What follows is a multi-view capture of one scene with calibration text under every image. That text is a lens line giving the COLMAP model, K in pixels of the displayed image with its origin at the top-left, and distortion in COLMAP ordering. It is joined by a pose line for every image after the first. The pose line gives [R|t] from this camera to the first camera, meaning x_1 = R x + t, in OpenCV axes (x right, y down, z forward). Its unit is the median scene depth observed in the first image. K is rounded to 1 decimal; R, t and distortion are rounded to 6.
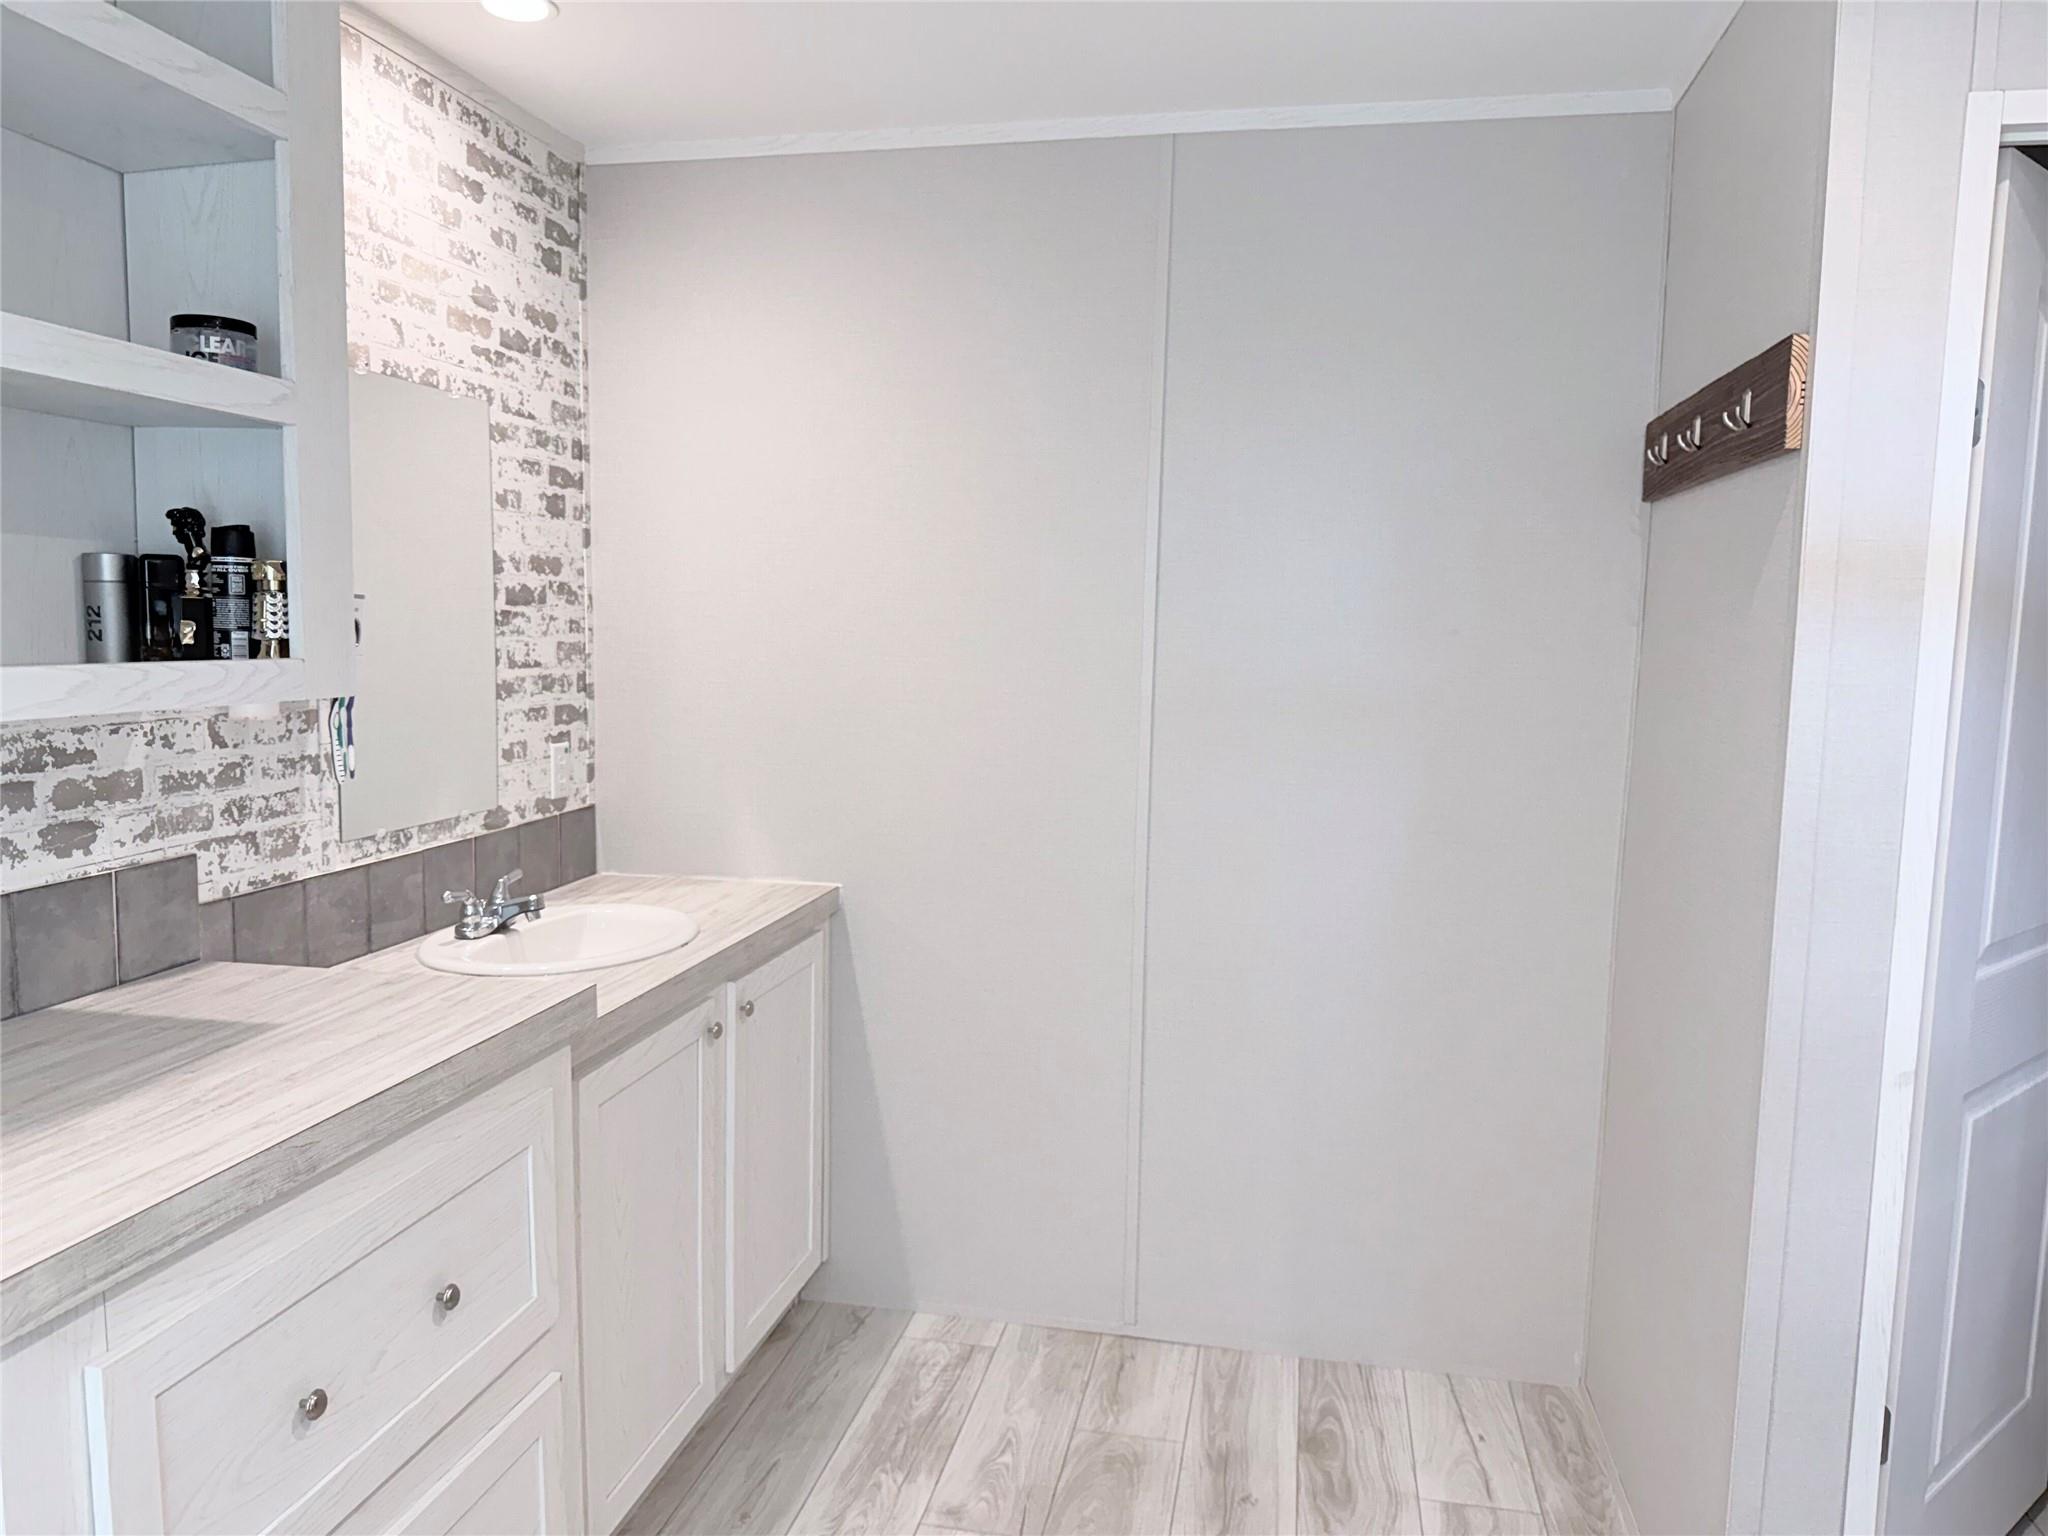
lens RADIAL K [[1462.3, 0, 1007.0], [0, 1462.3, 771.5], [0, 0, 1]] dist [0.087641, -0.107423]
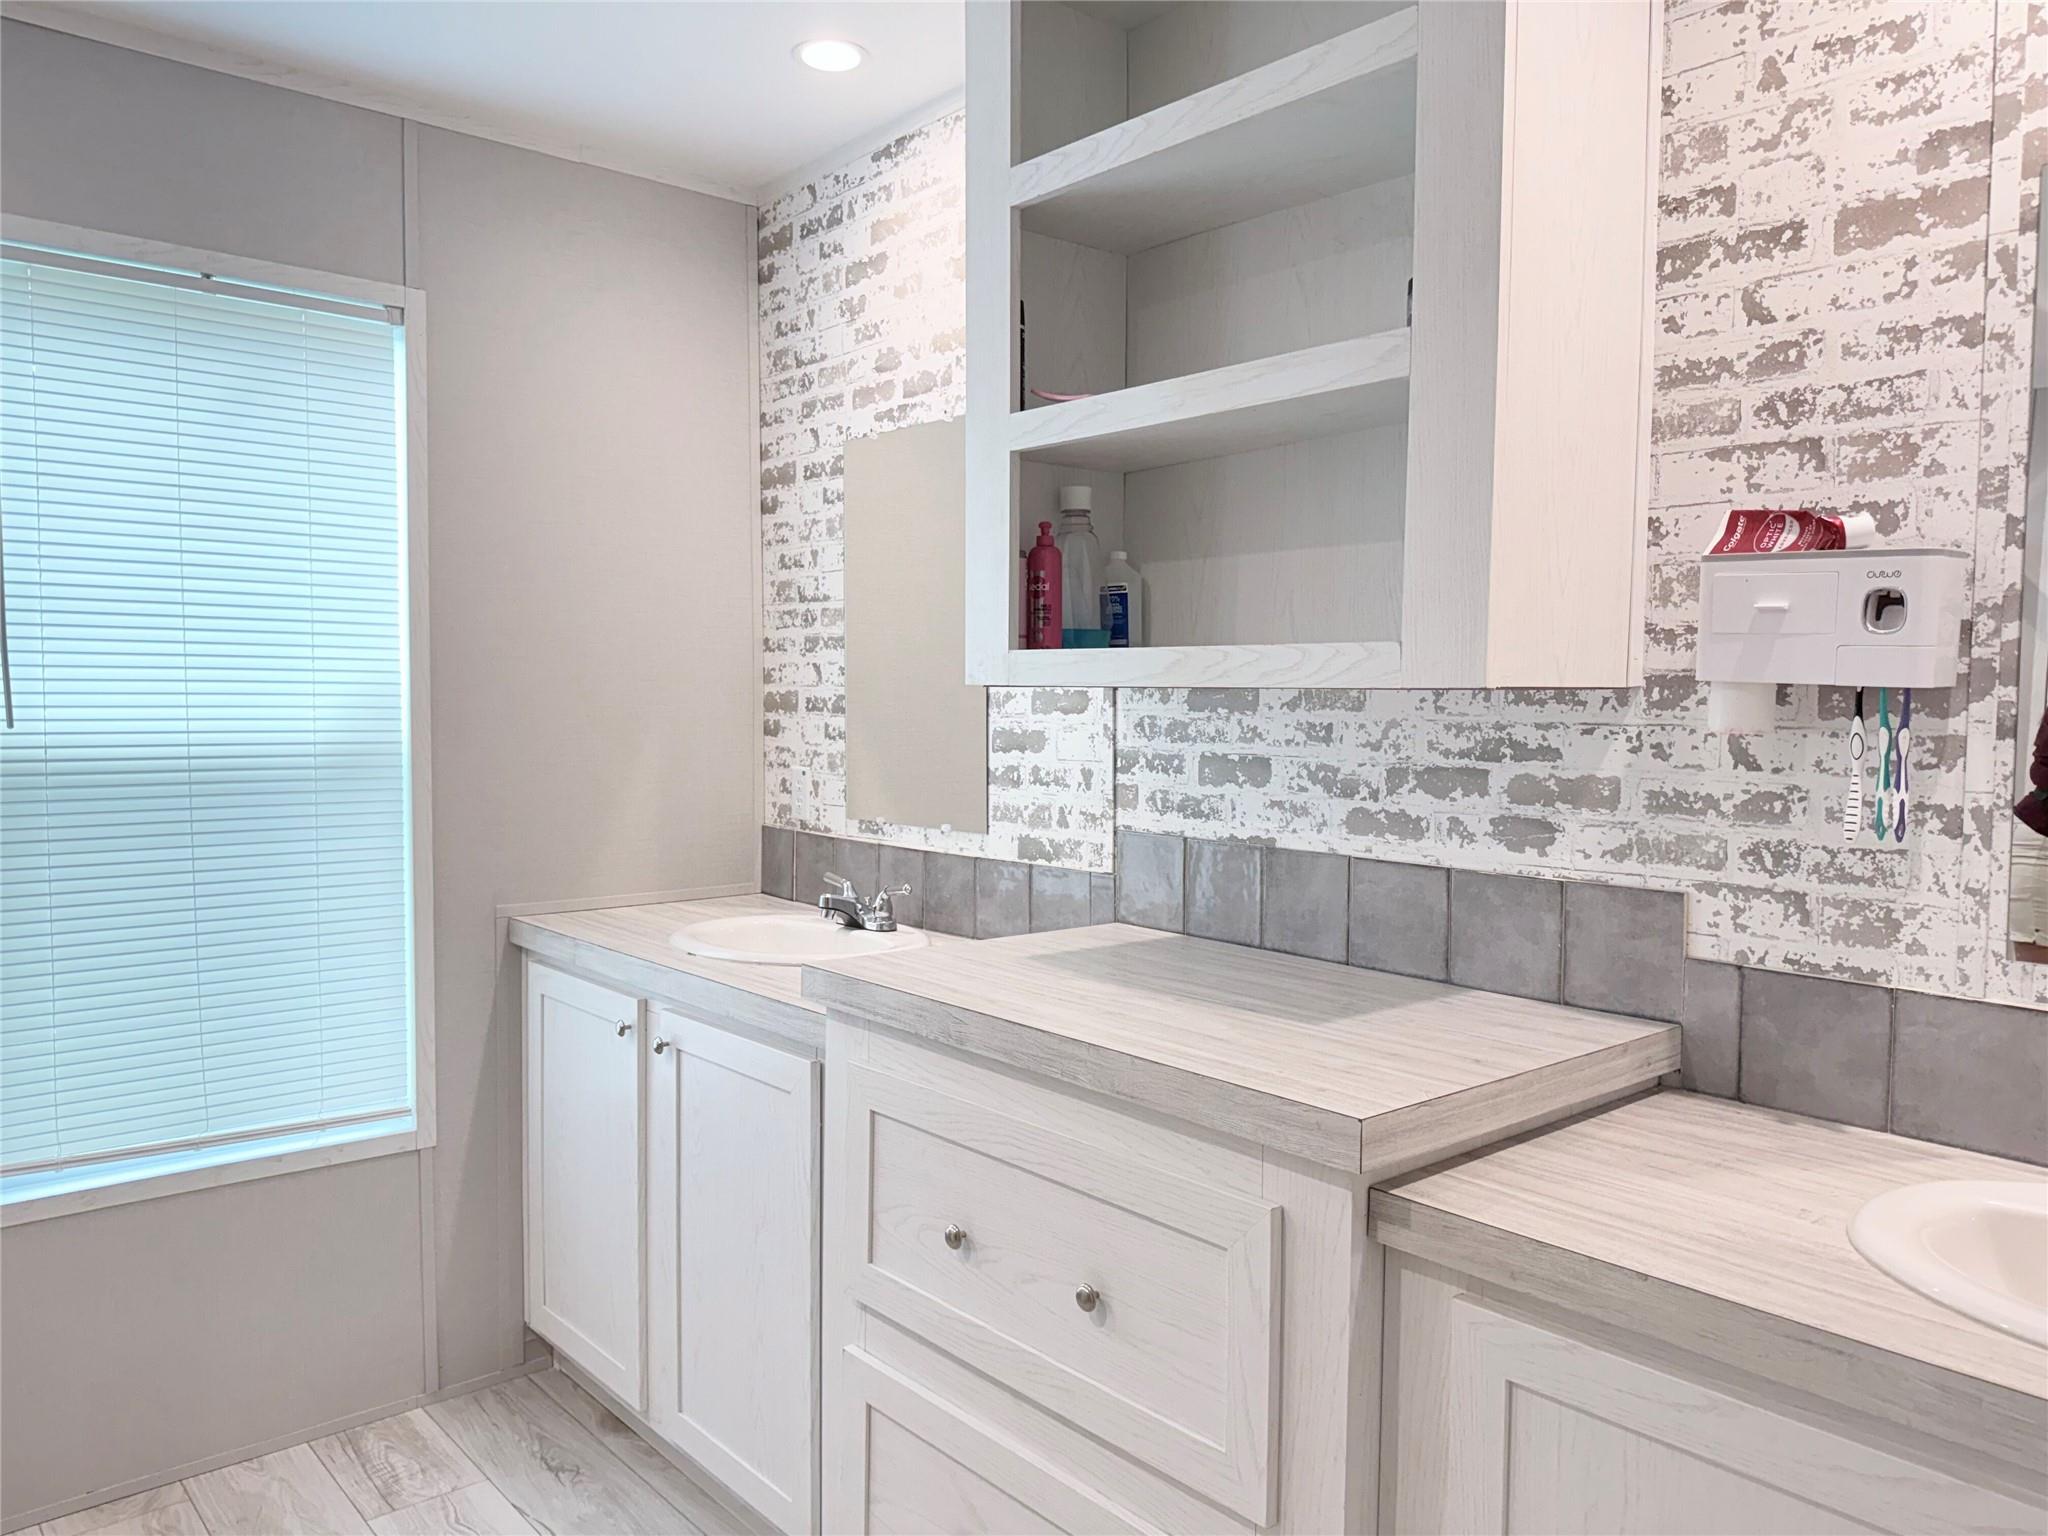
lens RADIAL K [[1462.3, 0, 1007.0], [0, 1462.3, 771.5], [0, 0, 1]] dist [0.087641, -0.107423]
pose [[-0.609106, 0.028854, -0.792564, 0.331563], [-0.095674, 0.989367, 0.109546, -0.066021], [0.787297, 0.142552, -0.599869, 1.223383]]
